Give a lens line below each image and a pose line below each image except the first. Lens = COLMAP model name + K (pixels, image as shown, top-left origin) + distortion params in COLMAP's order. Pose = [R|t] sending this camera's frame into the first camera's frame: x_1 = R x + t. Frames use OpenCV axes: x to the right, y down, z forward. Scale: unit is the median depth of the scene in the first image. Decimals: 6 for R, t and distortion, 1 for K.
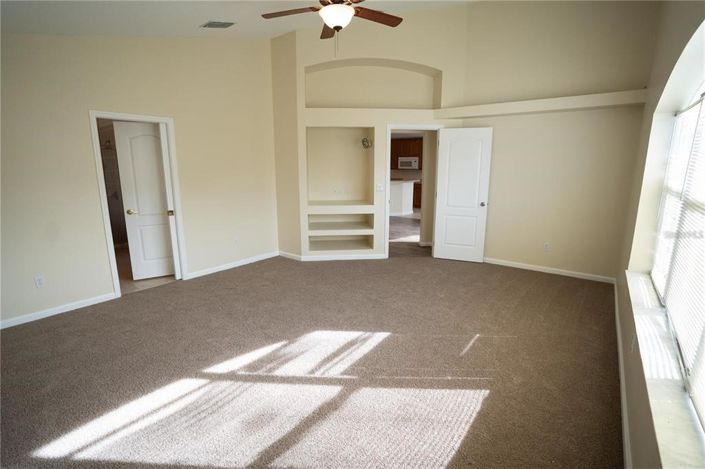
lens RADIAL K [[331.6, 0, 351.6], [0, 331.6, 232.9], [0, 0, 1]] dist [-0.065431, 0.027894]
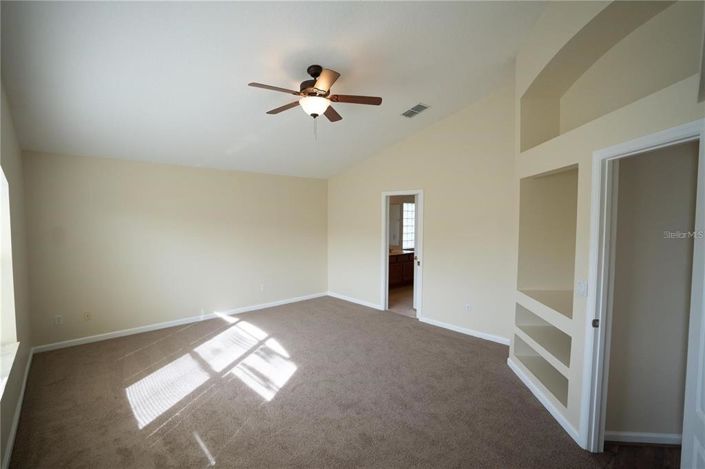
lens RADIAL K [[331.6, 0, 351.6], [0, 331.6, 232.9], [0, 0, 1]] dist [-0.065431, 0.027894]
pose [[-0.172622, 0.046773, -0.983877, 1.214902], [-0.196826, 0.977088, 0.080984, -0.379927], [0.965122, 0.207633, -0.159461, 1.550260]]
